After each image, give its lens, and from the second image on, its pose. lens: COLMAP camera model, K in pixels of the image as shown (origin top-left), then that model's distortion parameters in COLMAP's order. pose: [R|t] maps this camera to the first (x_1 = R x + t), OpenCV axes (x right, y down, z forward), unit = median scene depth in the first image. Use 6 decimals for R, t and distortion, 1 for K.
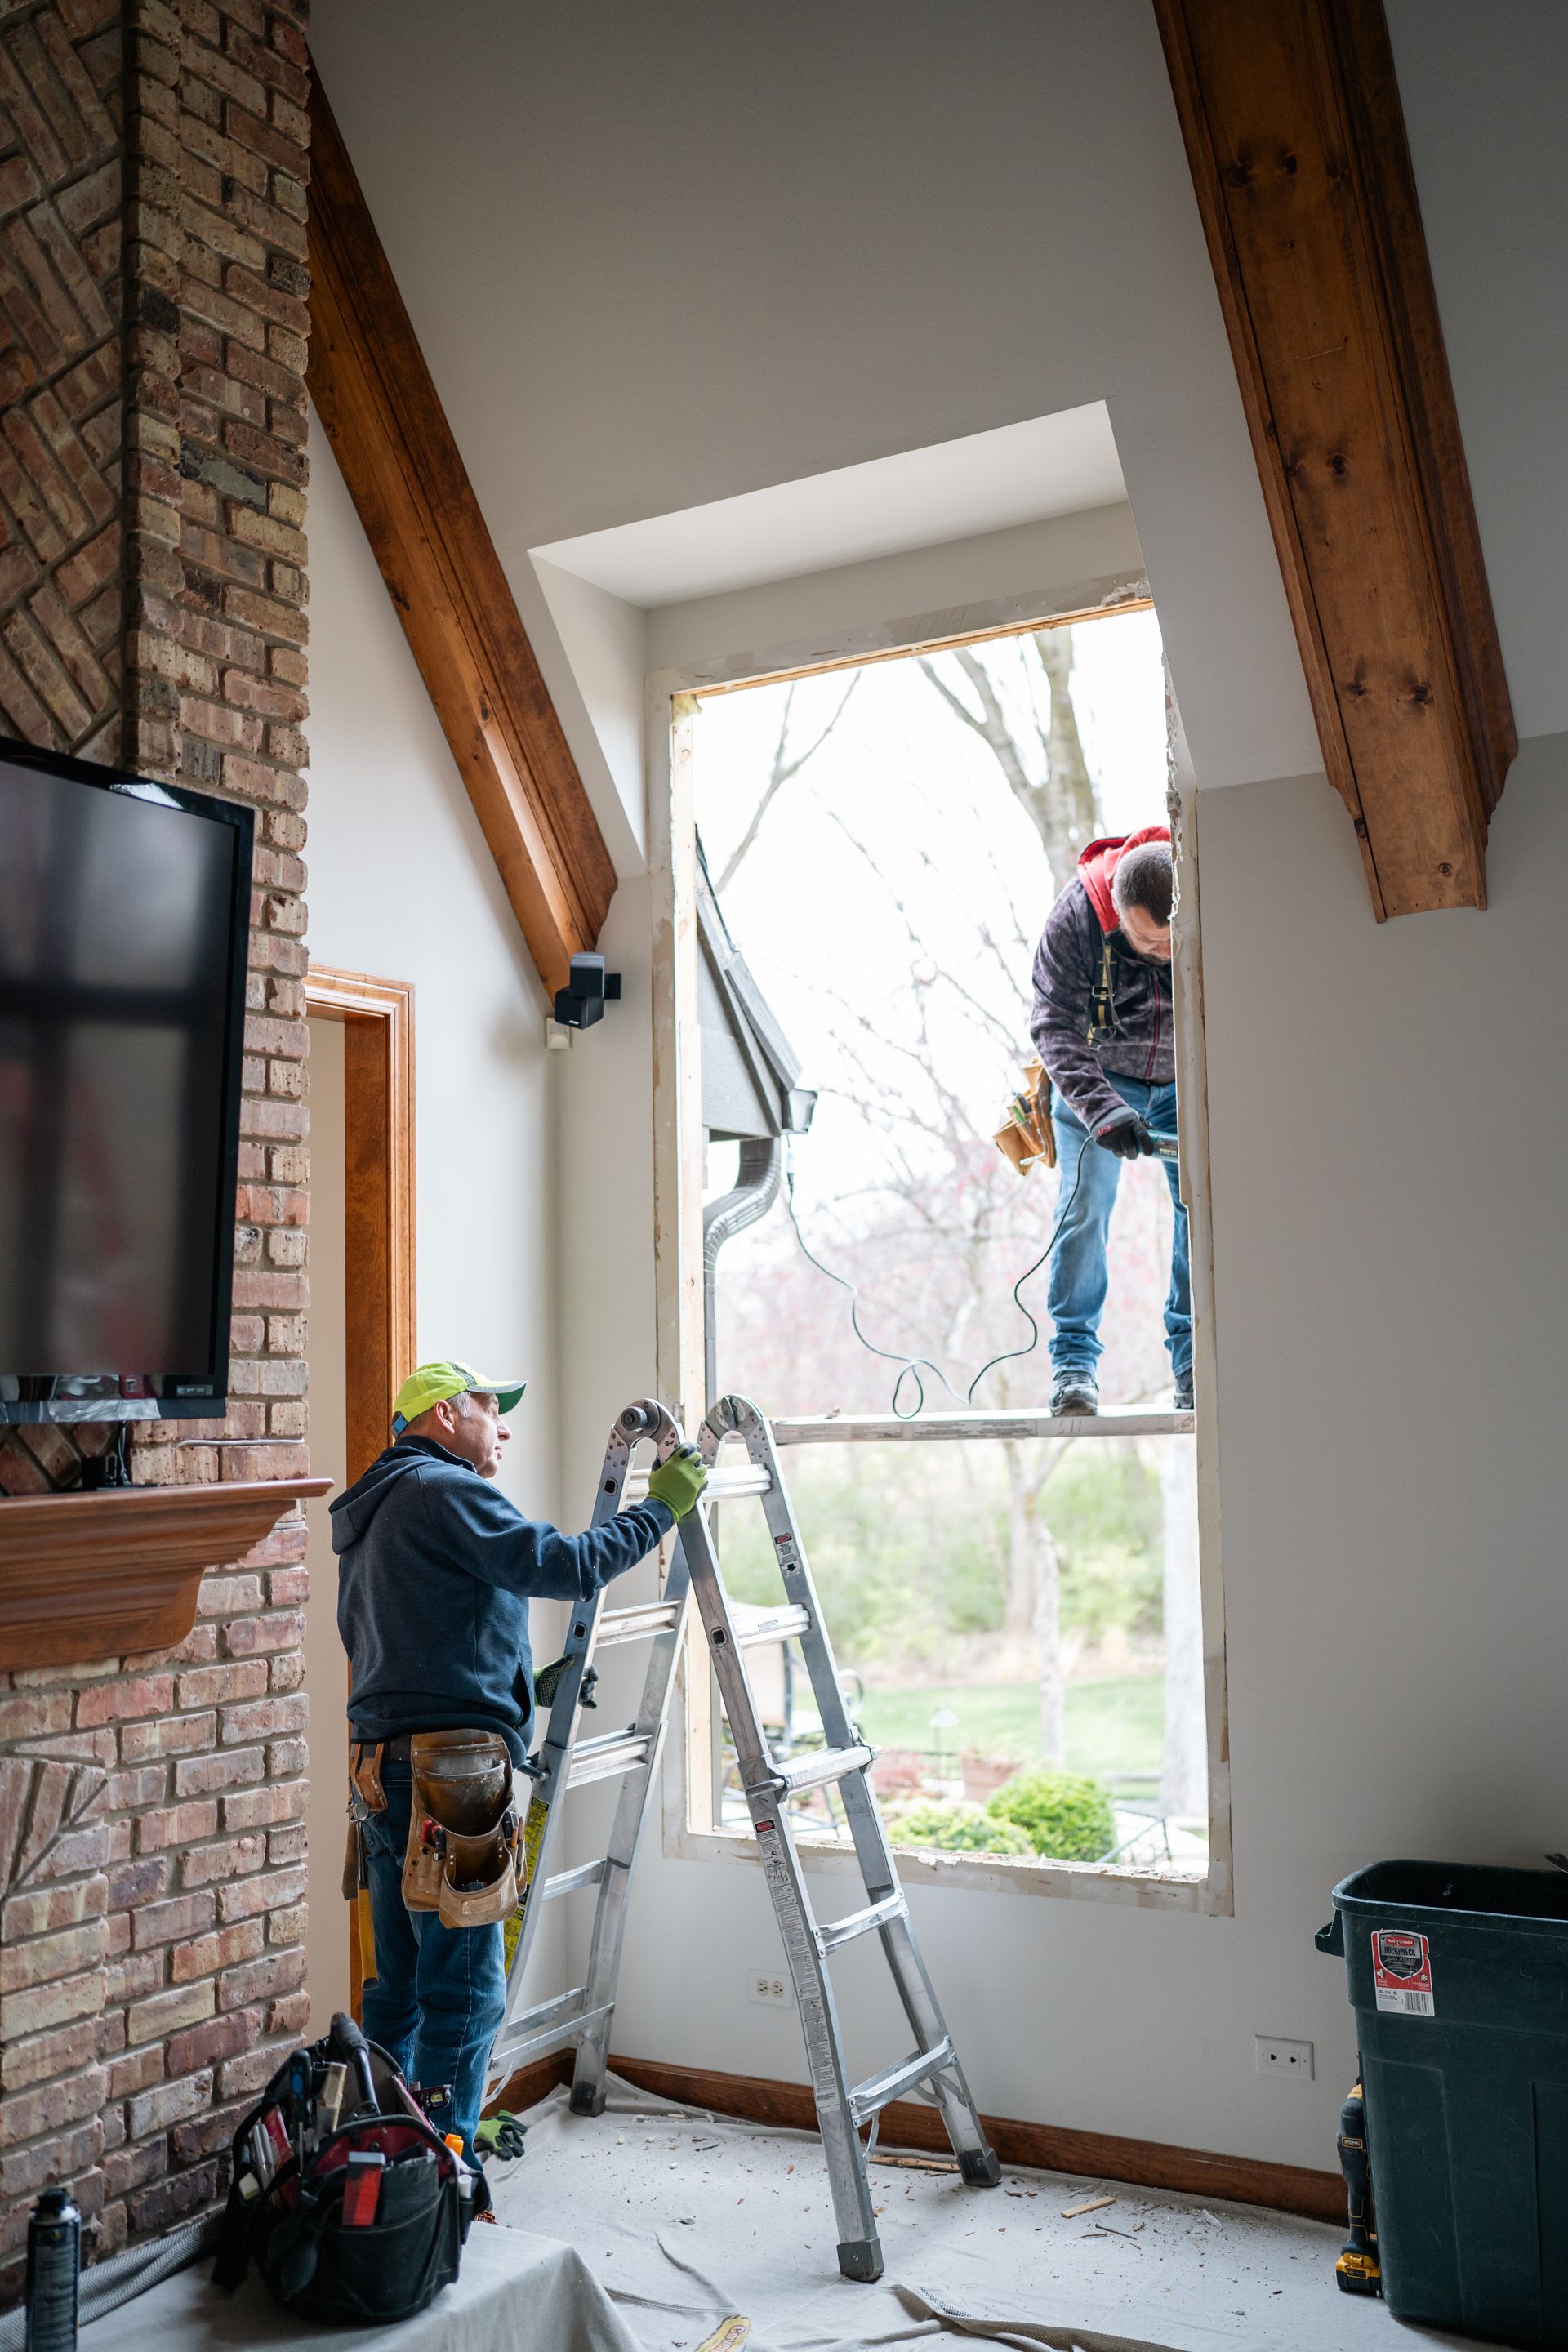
lens RADIAL K [[2263.5, 0, 788.3], [0, 2263.5, 1191.5], [0, 0, 1]] dist [-0.061046, 0.166773]
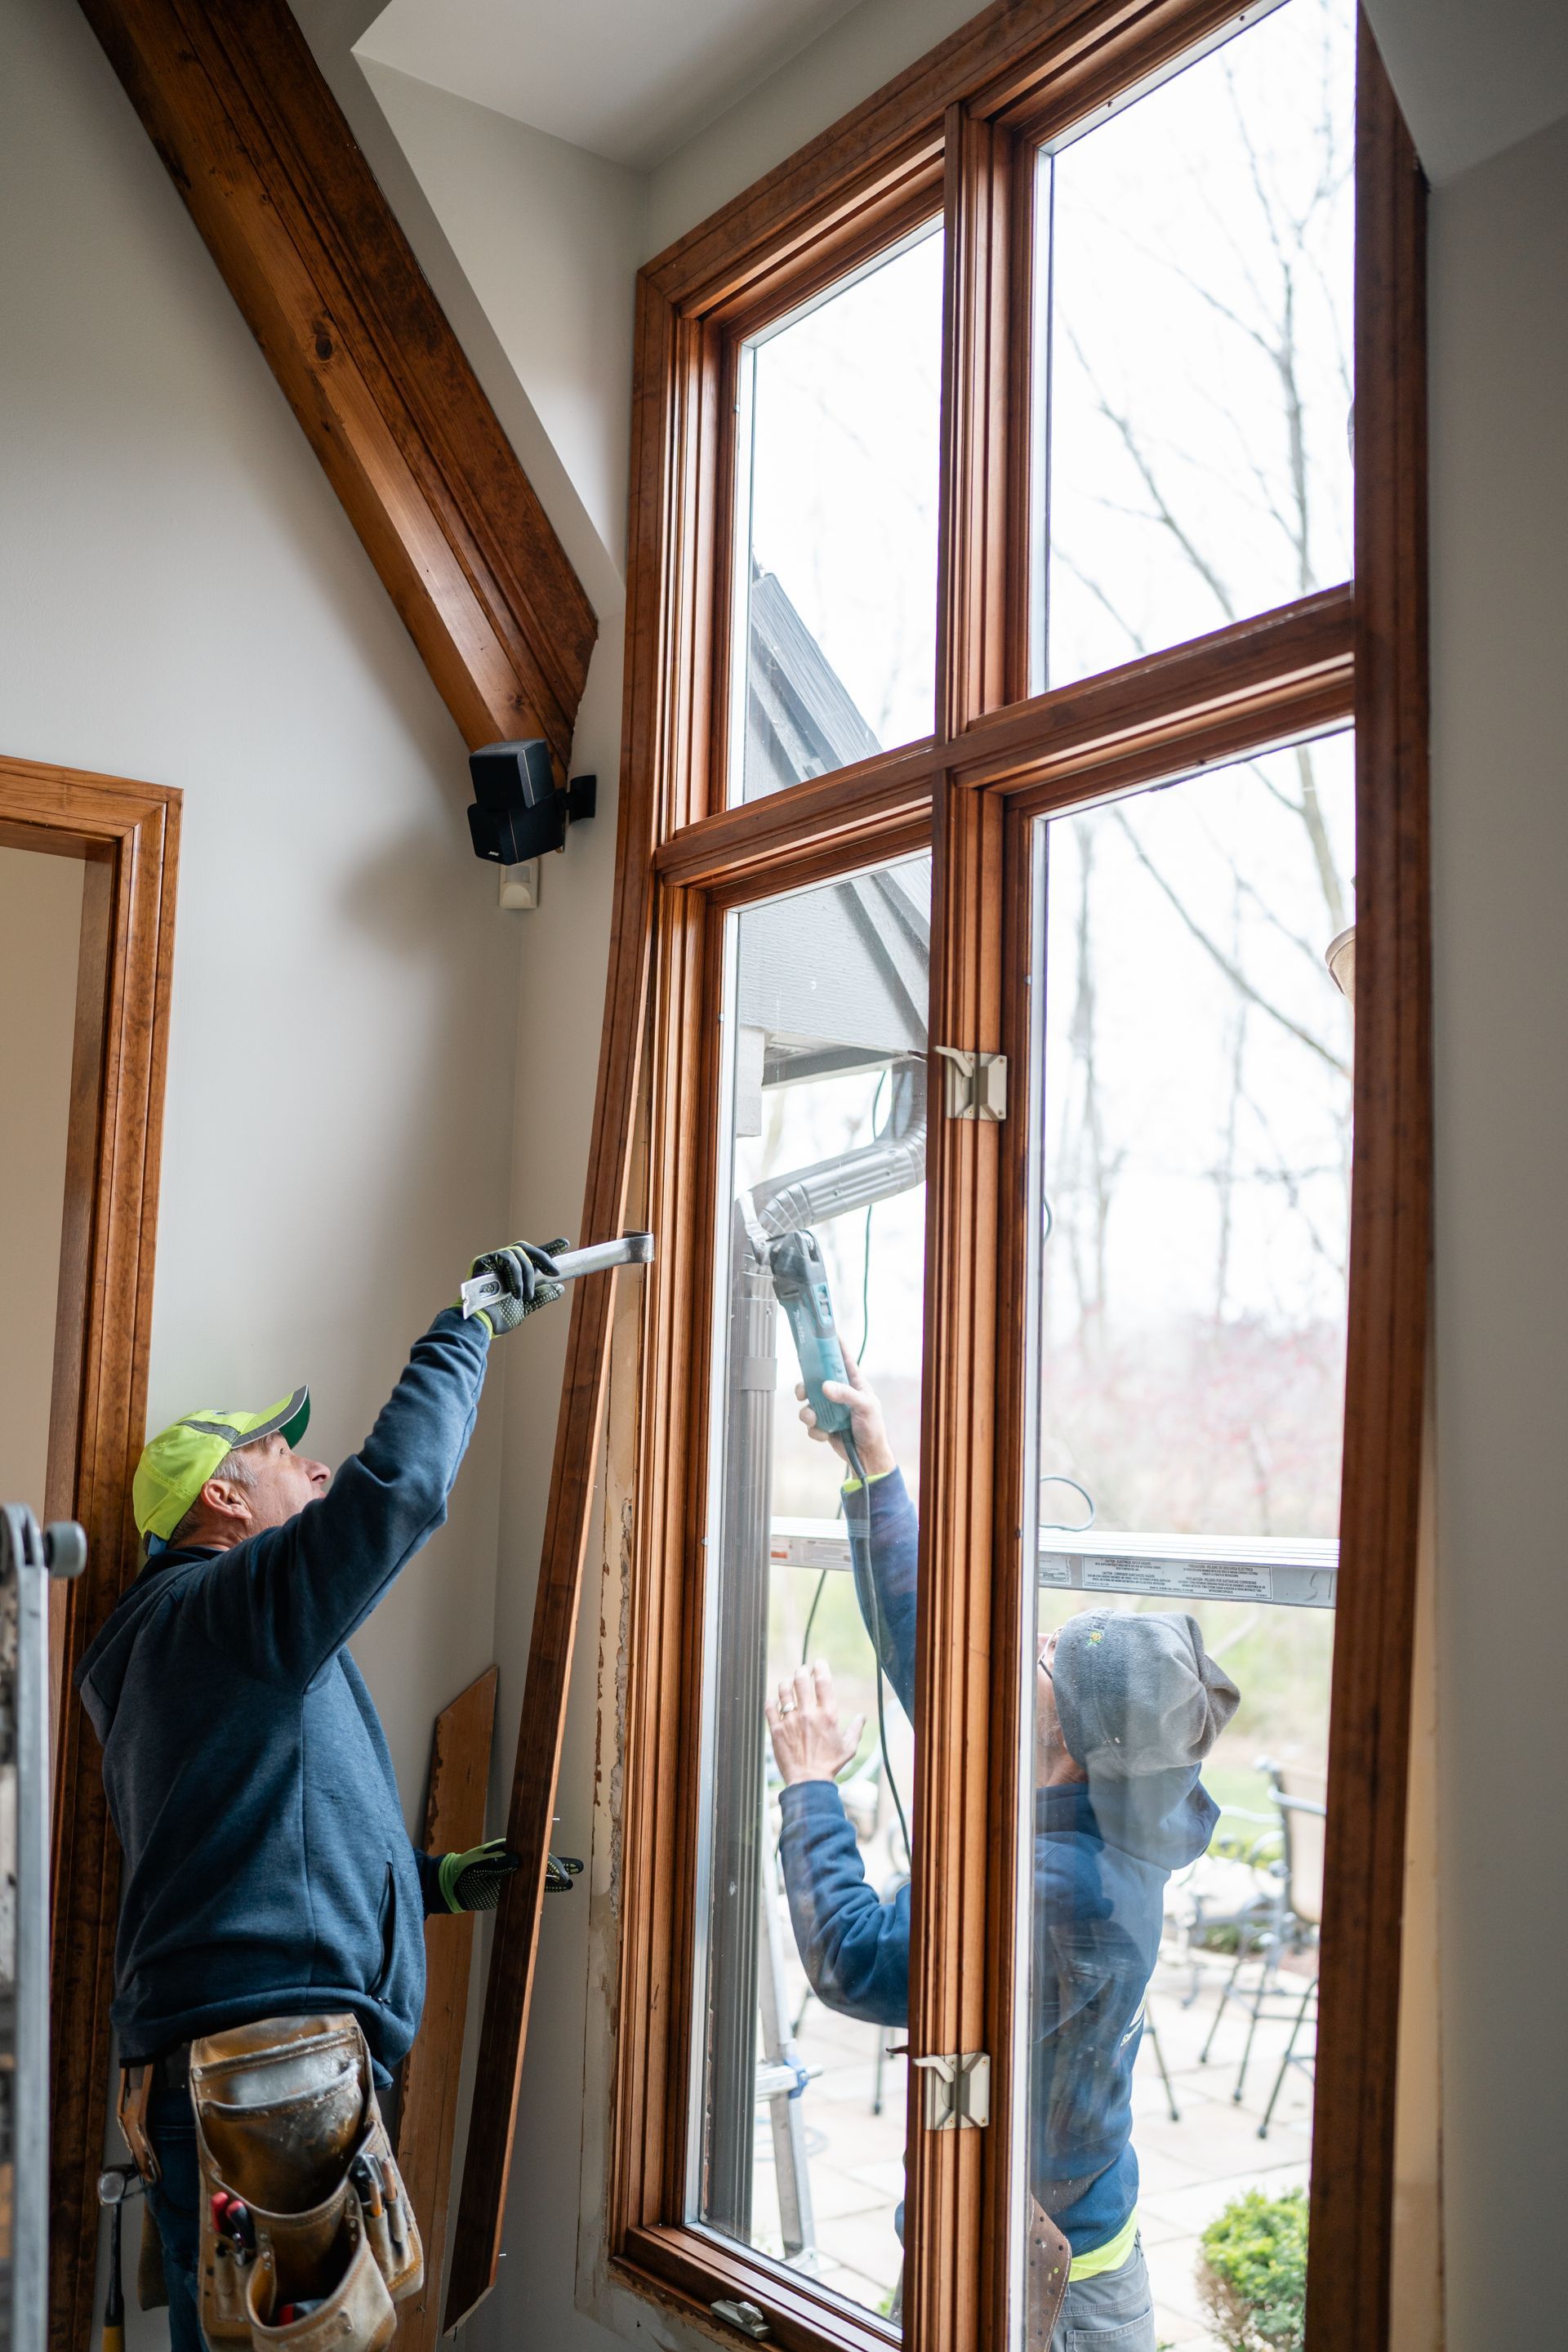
lens RADIAL K [[2273.8, 0, 784.0], [0, 2273.8, 1176.0], [0, 0, 1]] dist [-0.050993, 0.204555]
pose [[0.920129, -0.007141, -0.391549, 0.286389], [-0.004329, 0.999587, -0.028403, 0.037626], [0.391590, 0.027830, 0.919719, 0.643860]]
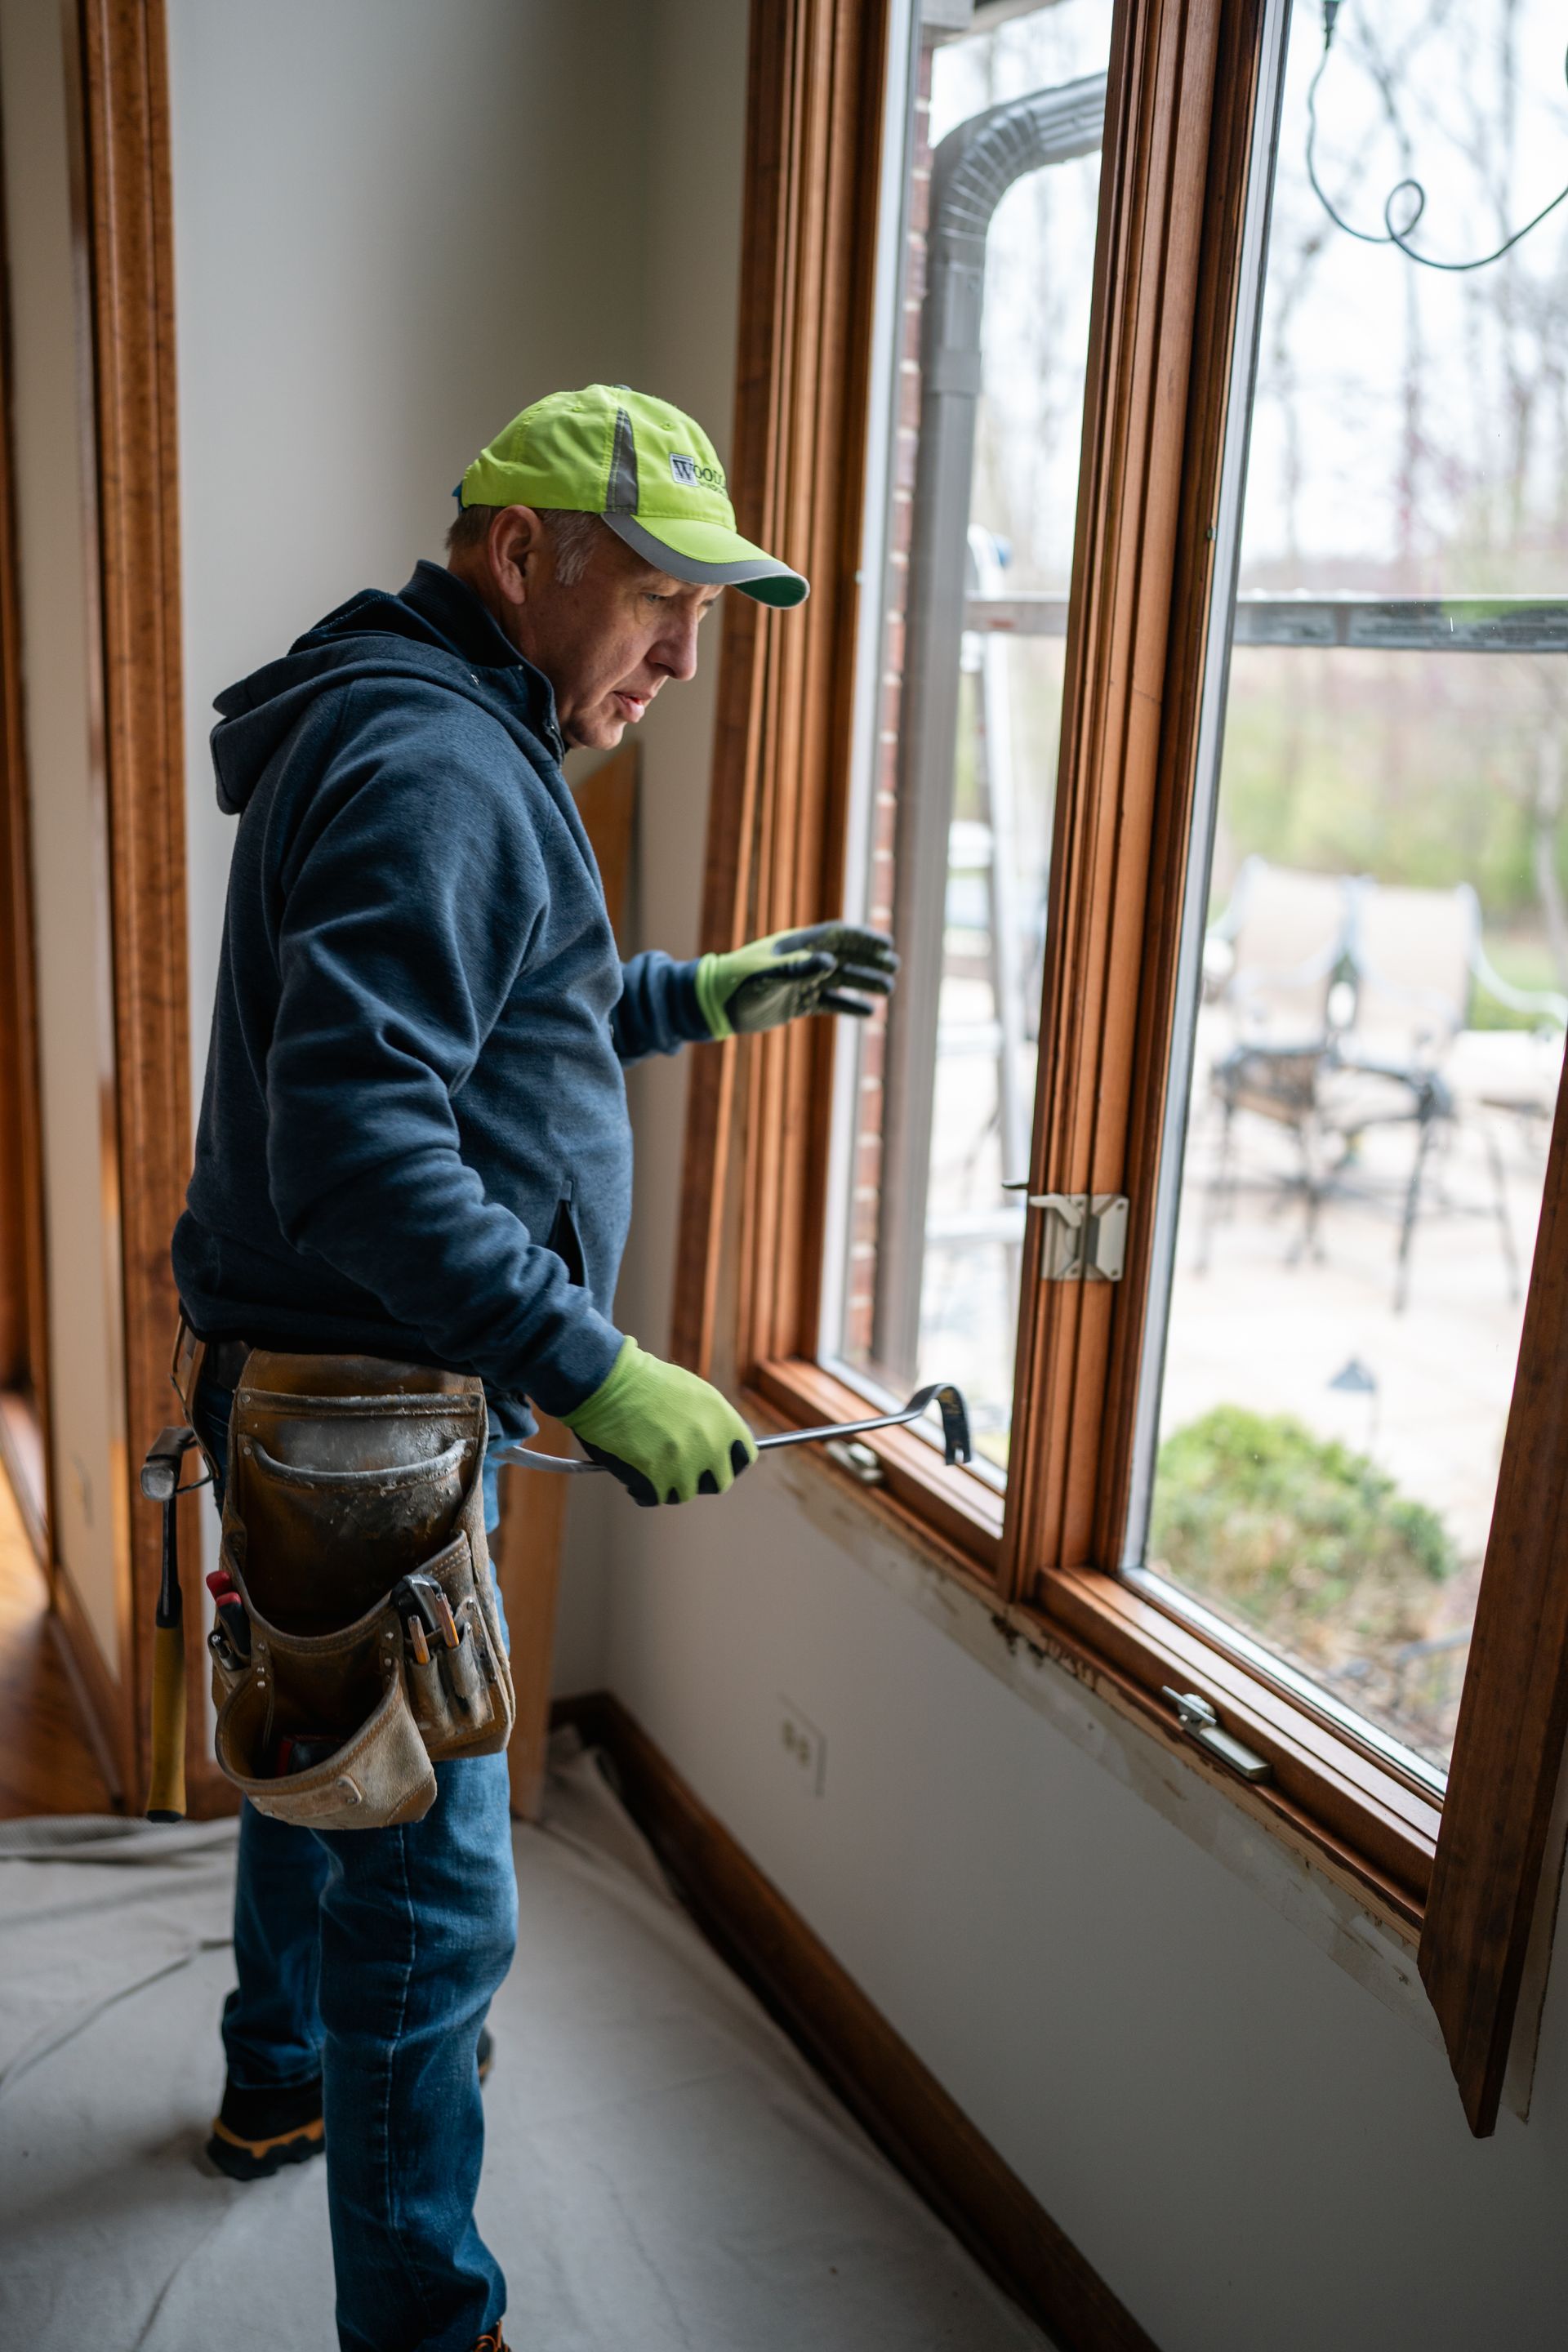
lens RADIAL K [[2263.5, 0, 788.3], [0, 2263.5, 1191.5], [0, 0, 1]] dist [-0.061046, 0.166773]
pose [[0.832691, 0.184180, -0.522210, 0.288643], [-0.004318, 0.945195, 0.326478, 0.099260], [0.553721, -0.269601, 0.787851, 0.816932]]
